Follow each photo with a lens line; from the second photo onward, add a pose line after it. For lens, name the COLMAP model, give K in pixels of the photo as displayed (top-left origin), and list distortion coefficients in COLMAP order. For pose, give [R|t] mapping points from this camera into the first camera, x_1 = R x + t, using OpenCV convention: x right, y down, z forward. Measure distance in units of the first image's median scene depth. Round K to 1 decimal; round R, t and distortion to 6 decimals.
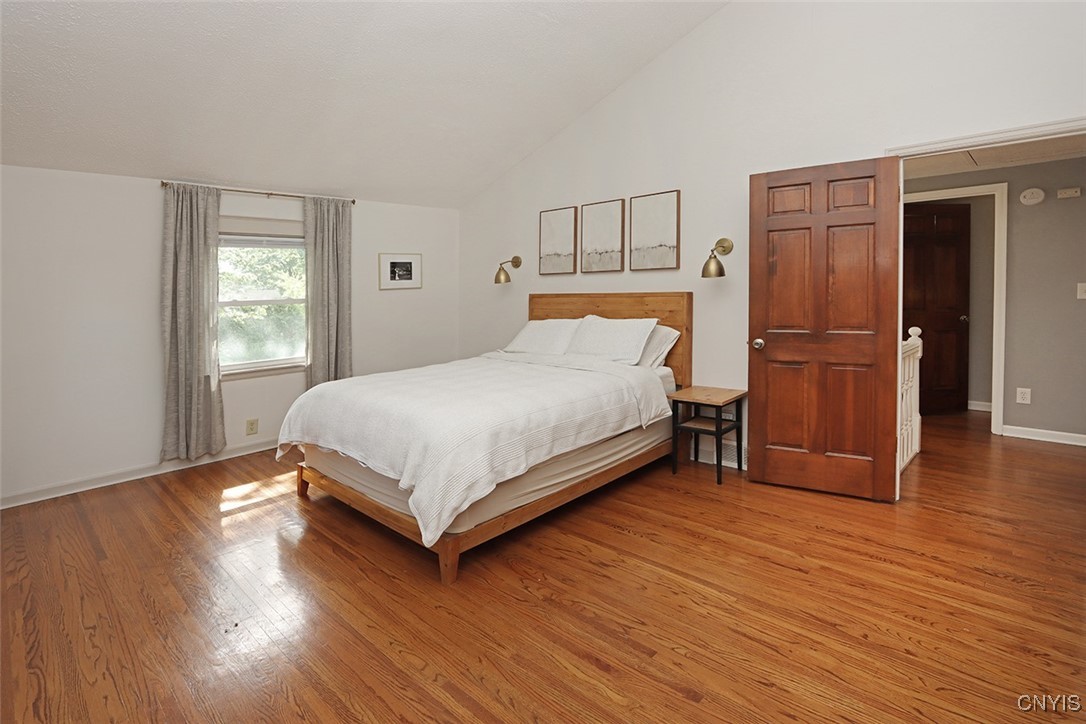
lens RADIAL K [[528.3, 0, 538.5], [0, 528.3, 311.7], [0, 0, 1]] dist [-0.002818, 0.000177]
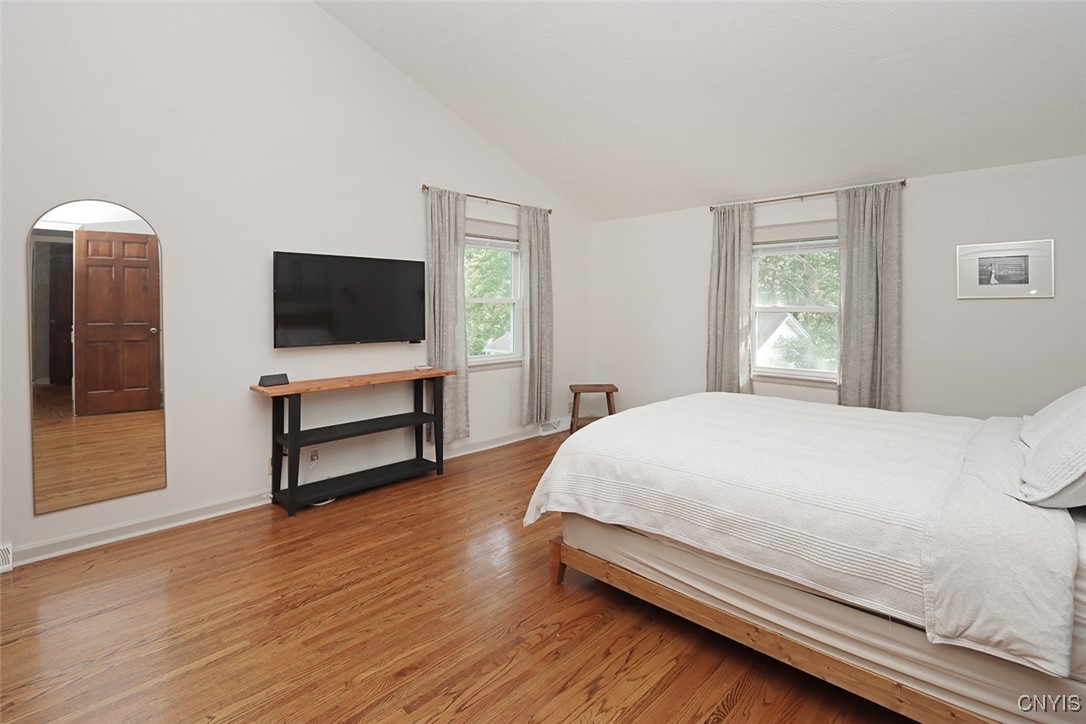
lens RADIAL K [[555.1, 0, 539.0], [0, 555.1, 306.3], [0, 0, 1]] dist [-0.012590, -0.000169]
pose [[-0.027123, 0.033388, -0.999074, 0.558946], [-0.046910, 0.998298, 0.034636, -0.039391], [0.998531, 0.047806, -0.025511, 0.604358]]
